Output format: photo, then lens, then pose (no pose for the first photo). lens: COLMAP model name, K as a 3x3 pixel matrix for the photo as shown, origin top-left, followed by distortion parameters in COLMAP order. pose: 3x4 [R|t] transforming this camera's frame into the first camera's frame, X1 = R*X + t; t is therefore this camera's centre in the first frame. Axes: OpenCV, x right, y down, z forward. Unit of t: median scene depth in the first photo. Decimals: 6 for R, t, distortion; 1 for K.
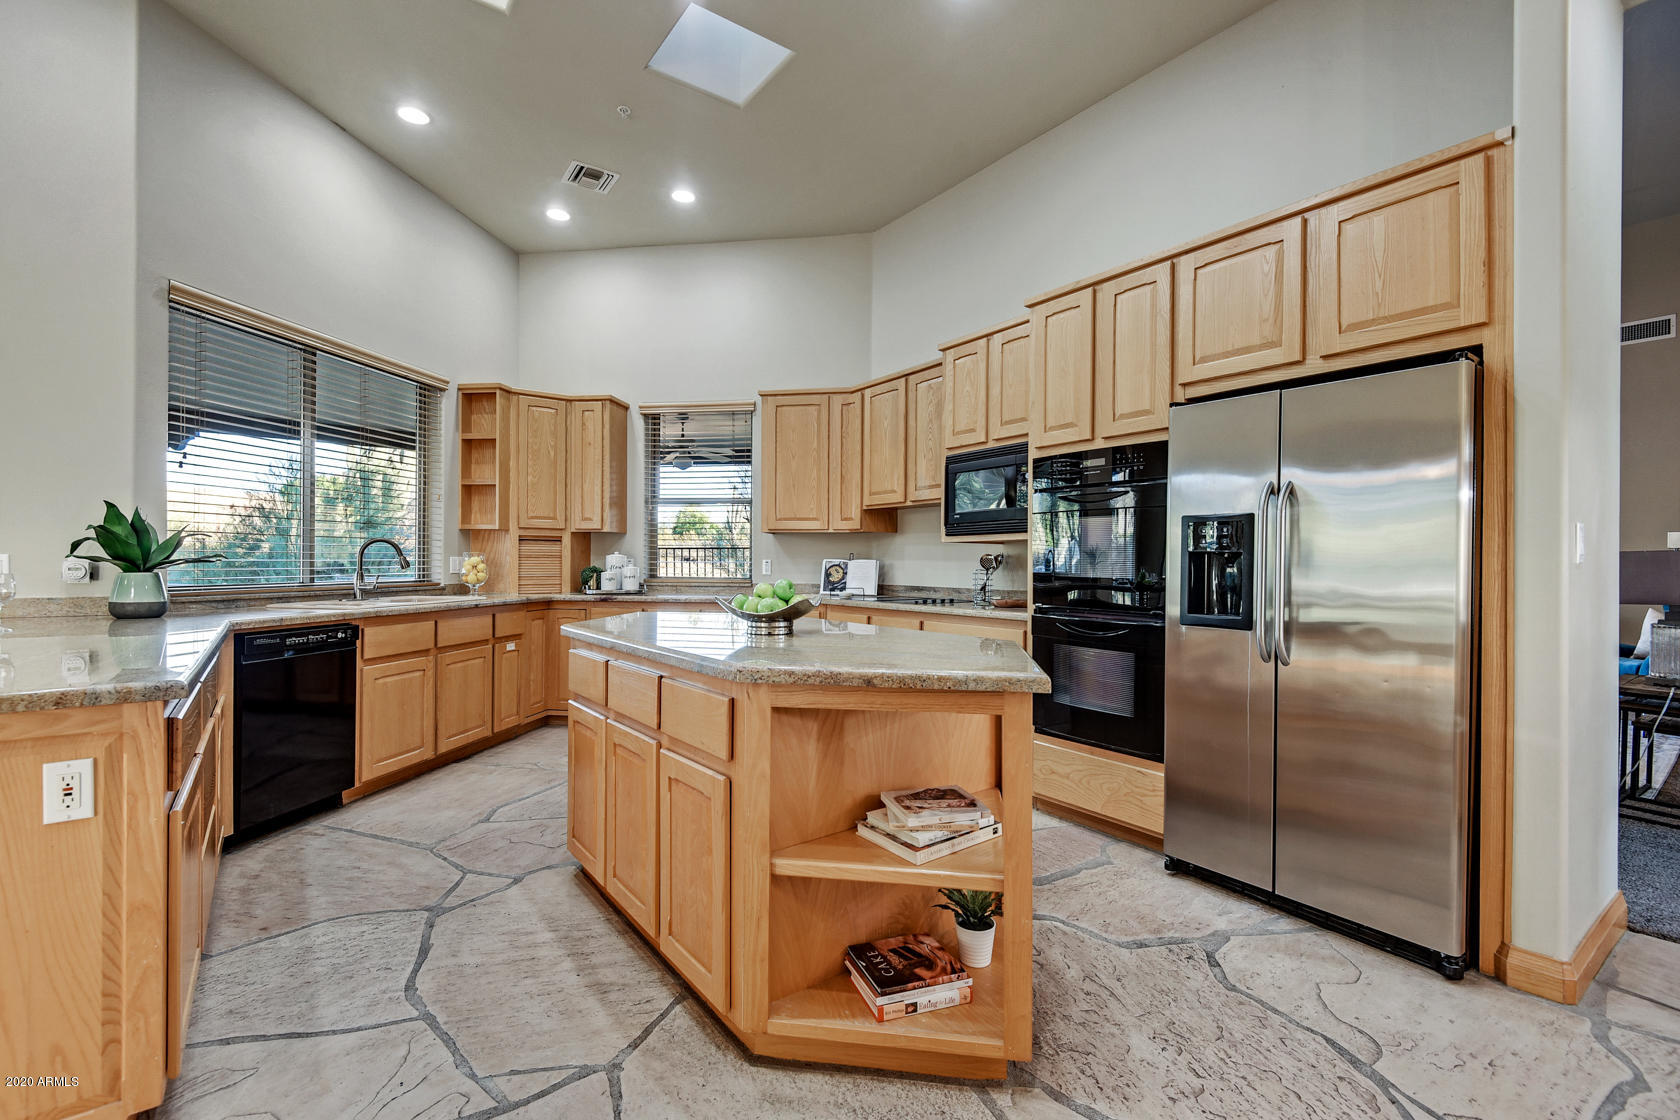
lens RADIAL K [[783.1, 0, 829.3], [0, 783.1, 564.9], [0, 0, 1]] dist [0.028661, -0.000426]
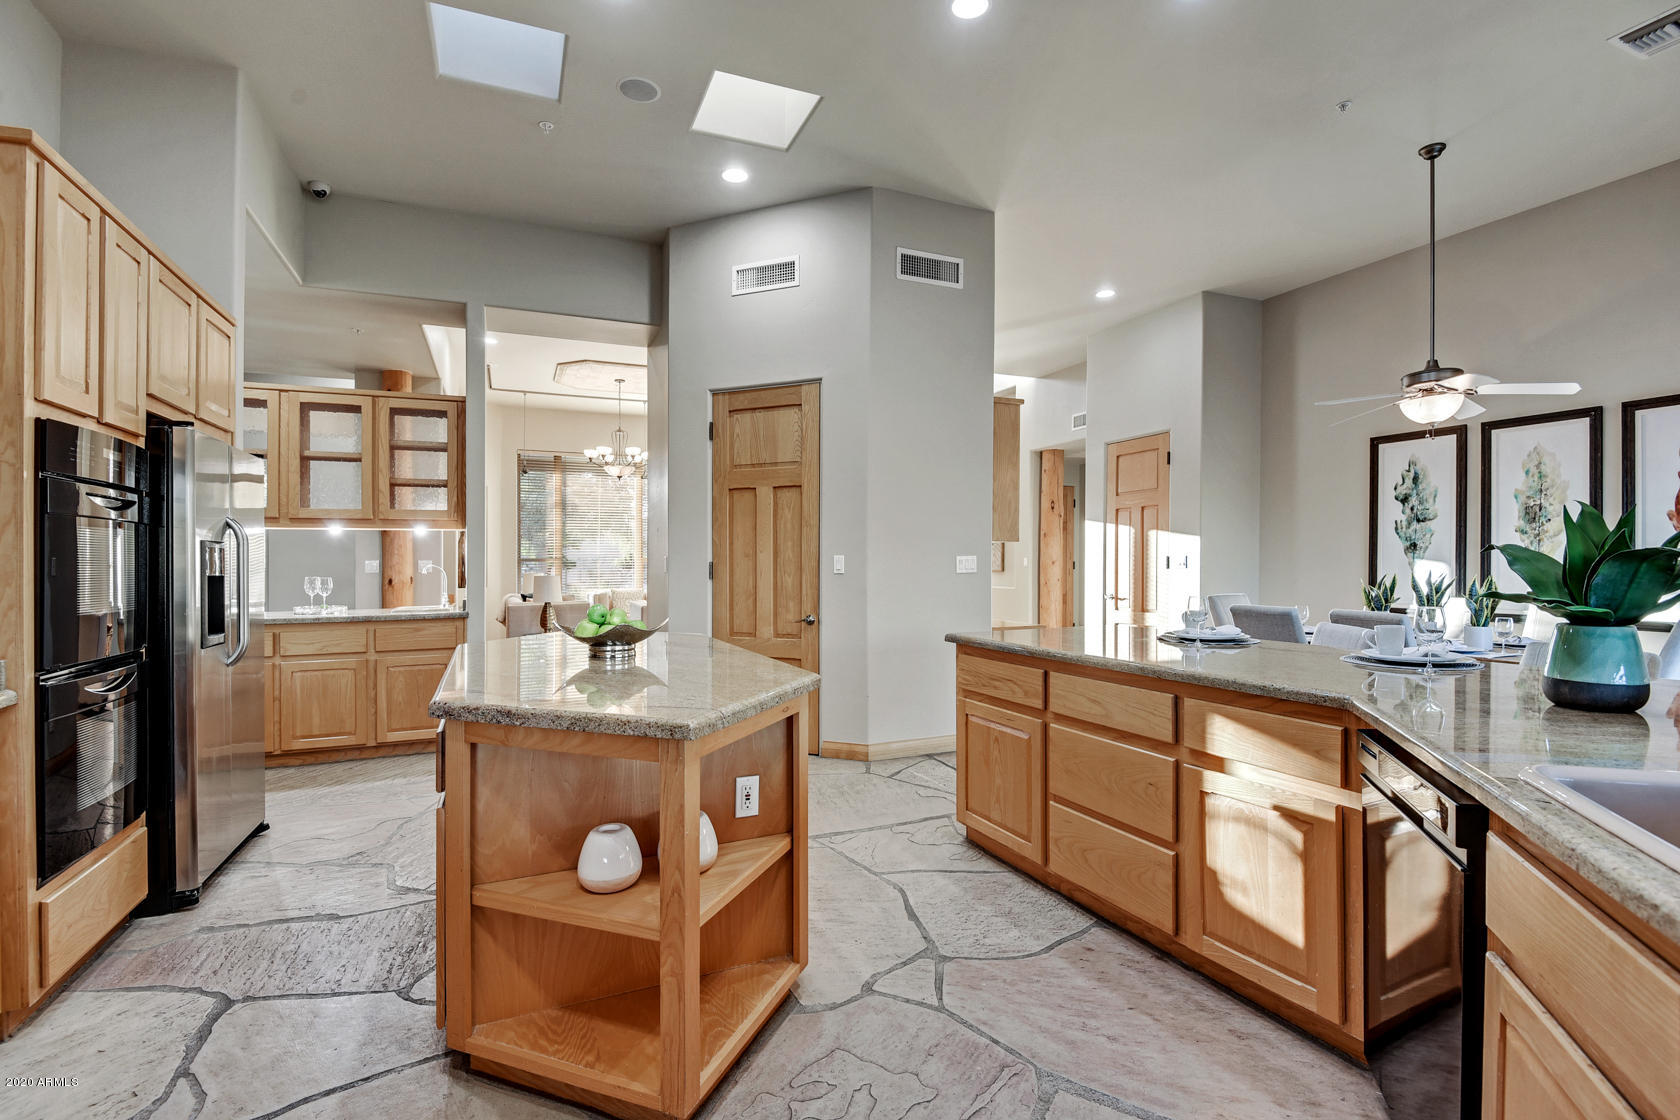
lens RADIAL K [[775.2, 0, 891.3], [0, 775.2, 559.3], [0, 0, 1]] dist [-0.001104, -0.000438]
pose [[-0.992277, 0.005250, 0.123932, -0.491807], [0.005727, 0.999977, 0.003495, -0.031722], [-0.123910, 0.004178, -0.992285, 1.679735]]
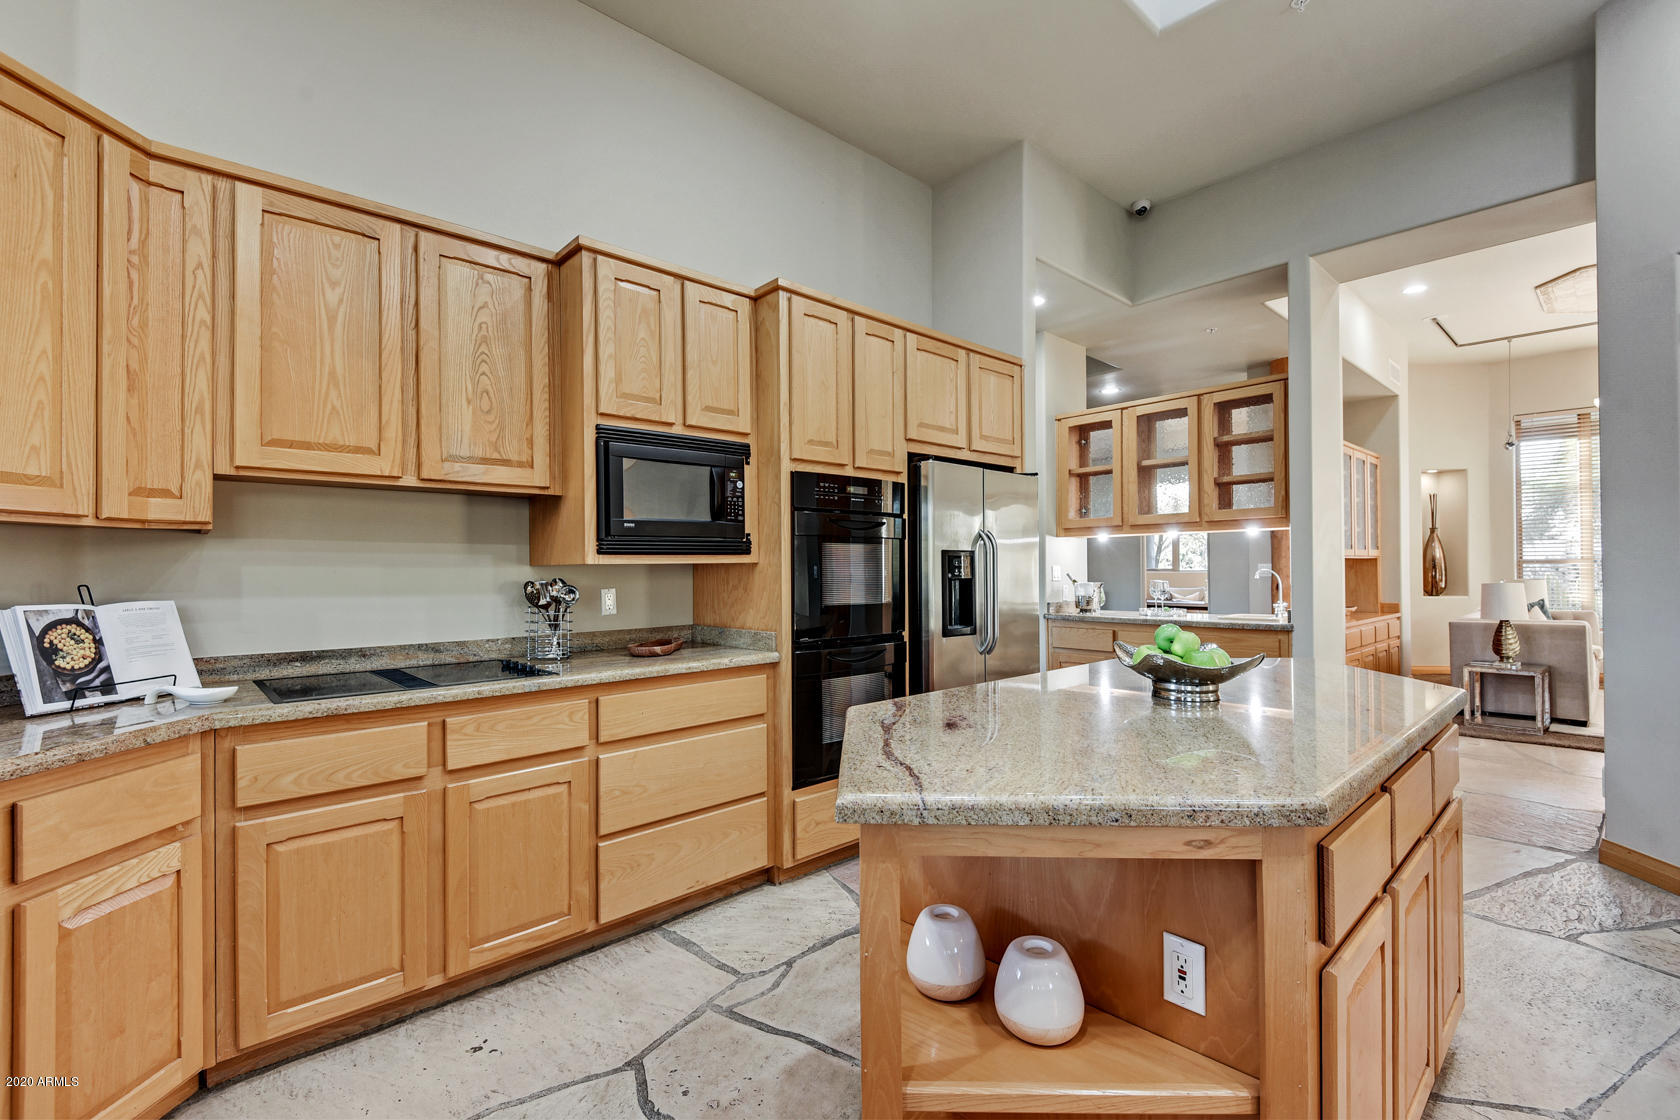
lens RADIAL K [[783.1, 0, 829.3], [0, 783.1, 564.9], [0, 0, 1]] dist [0.028661, -0.000426]
pose [[-0.165732, 0.004220, 0.986162, -0.663608], [0.011492, 0.999931, -0.002348, -0.033203], [-0.986104, 0.010944, -0.165769, 1.243469]]
